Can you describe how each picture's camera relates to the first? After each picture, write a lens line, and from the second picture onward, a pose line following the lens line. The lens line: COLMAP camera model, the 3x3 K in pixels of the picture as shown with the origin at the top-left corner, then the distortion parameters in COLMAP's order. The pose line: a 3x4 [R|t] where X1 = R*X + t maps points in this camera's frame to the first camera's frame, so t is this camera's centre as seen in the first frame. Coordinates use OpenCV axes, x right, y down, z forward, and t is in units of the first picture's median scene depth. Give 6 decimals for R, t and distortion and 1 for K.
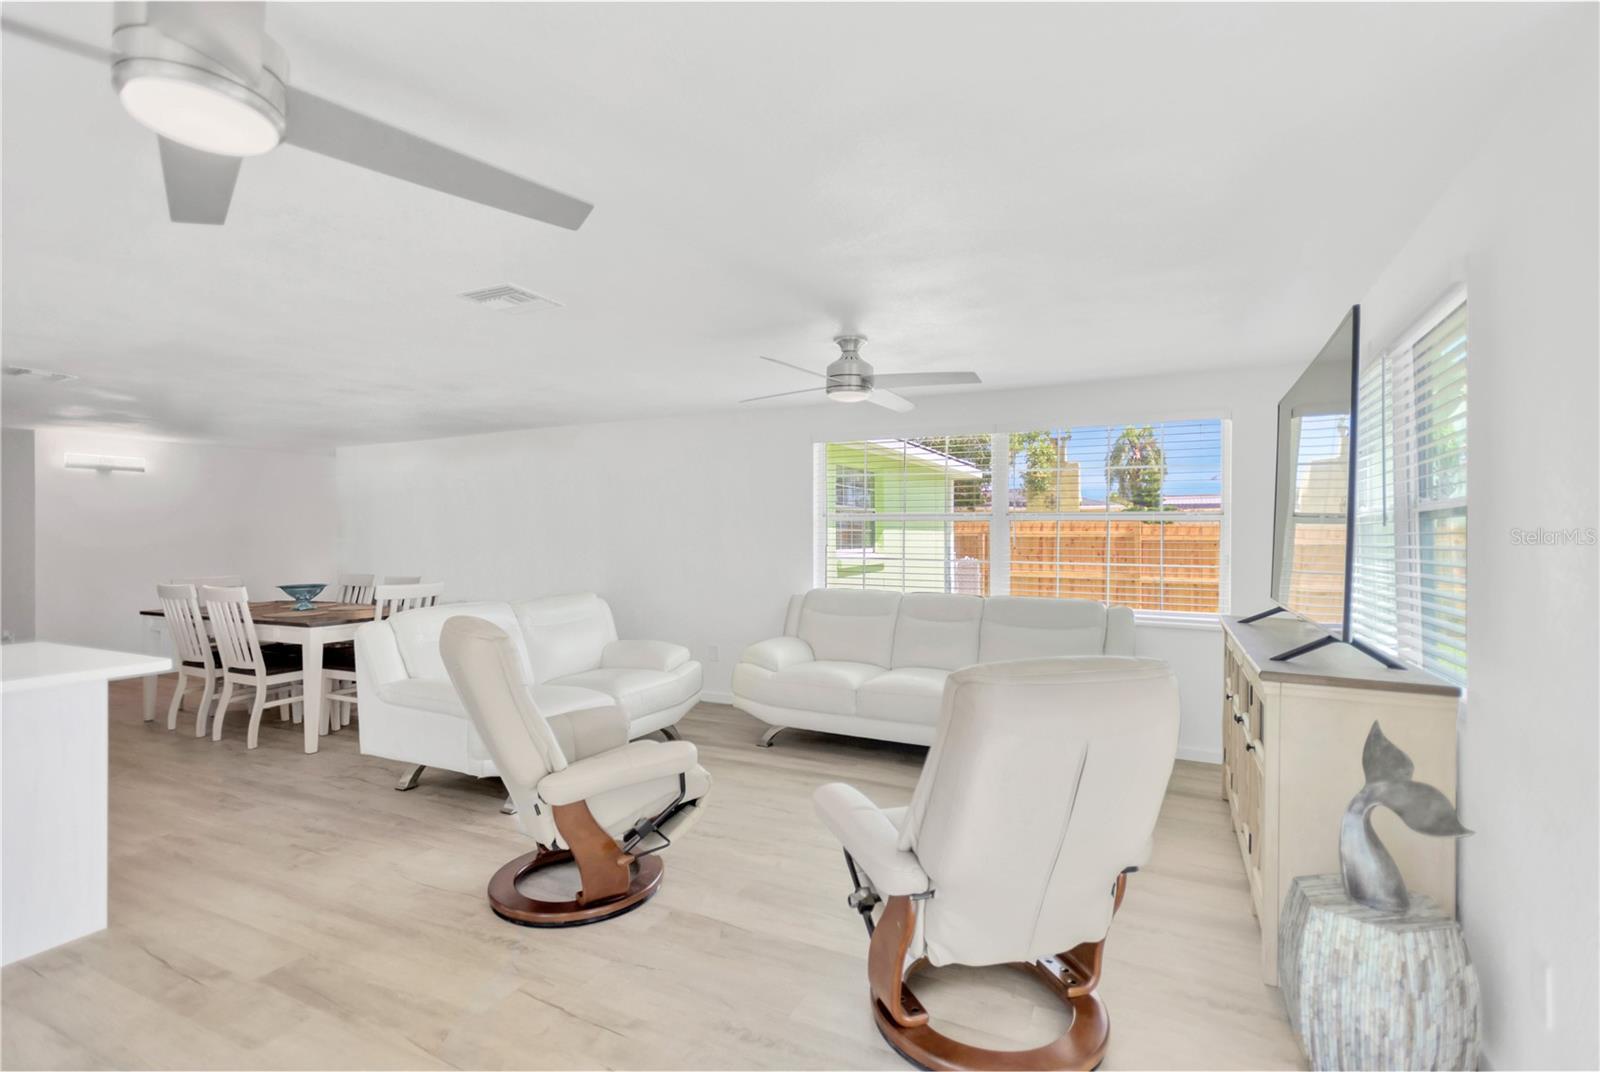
lens RADIAL K [[747.2, 0, 802.4], [0, 747.2, 530.6], [0, 0, 1]] dist [0.006116, -0.000384]
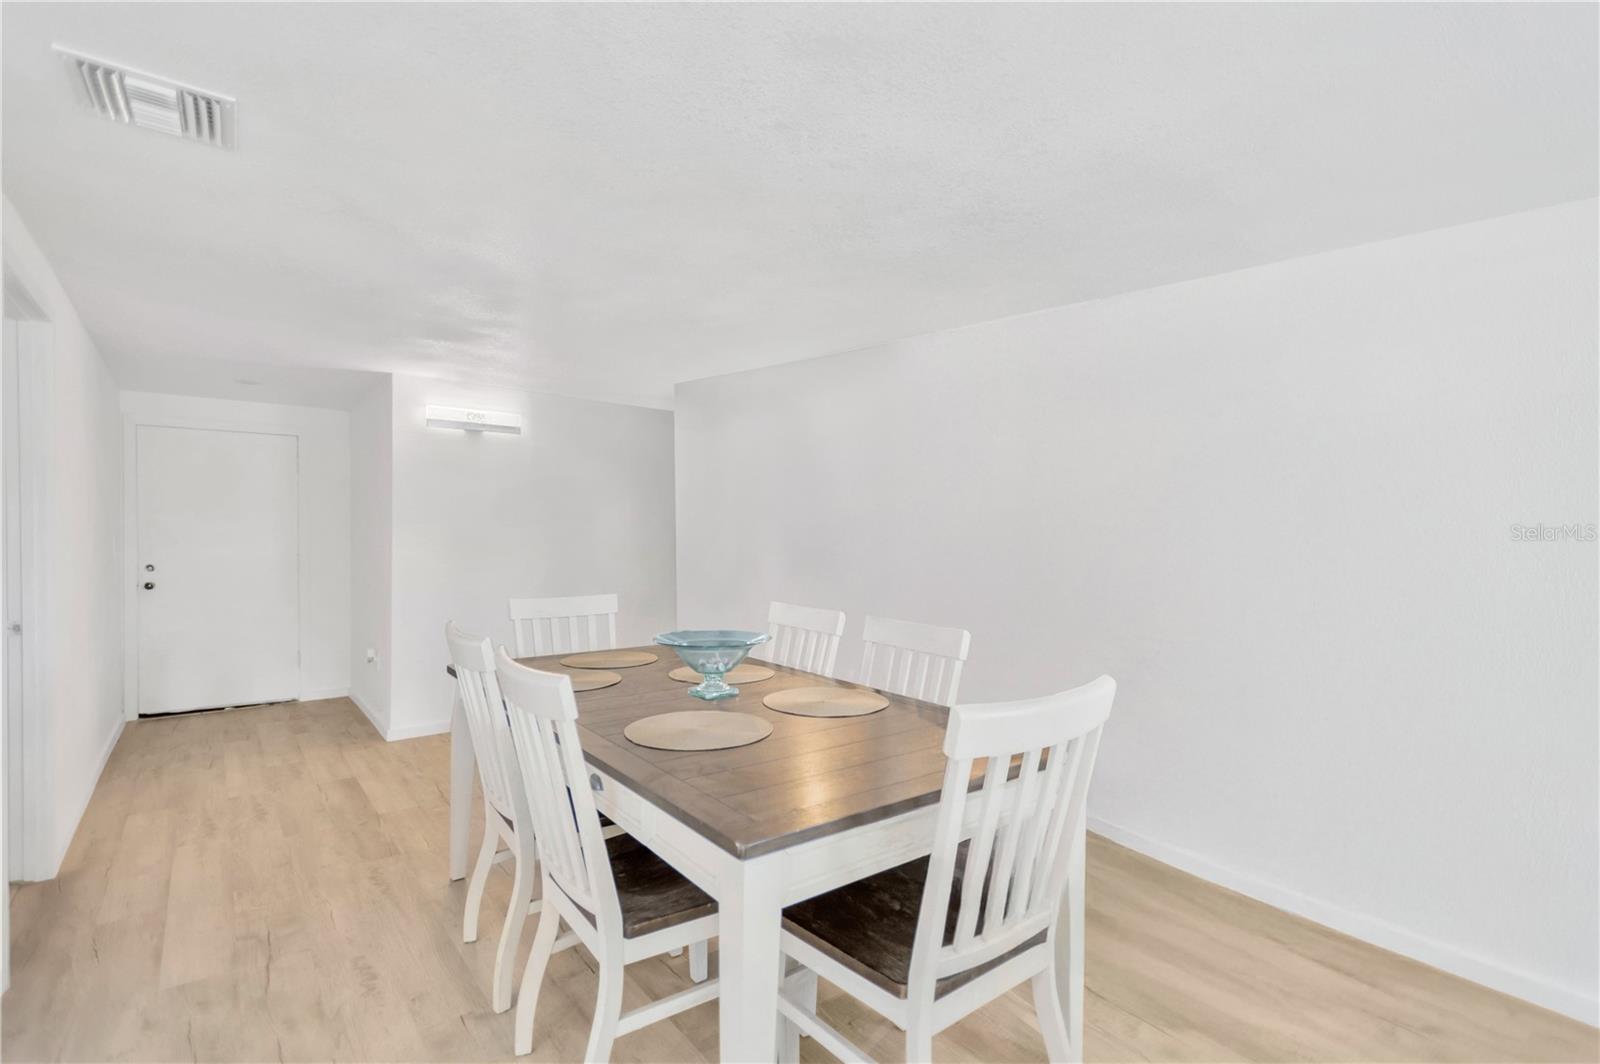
lens RADIAL K [[747.2, 0, 797.3], [0, 747.2, 531.2], [0, 0, 1]] dist [0.006116, -0.000384]
pose [[0.894064, 0.001818, -0.447936, -0.494732], [-0.006261, 0.999945, -0.008437, 0.023595], [0.447896, 0.010348, 0.894026, 0.728945]]
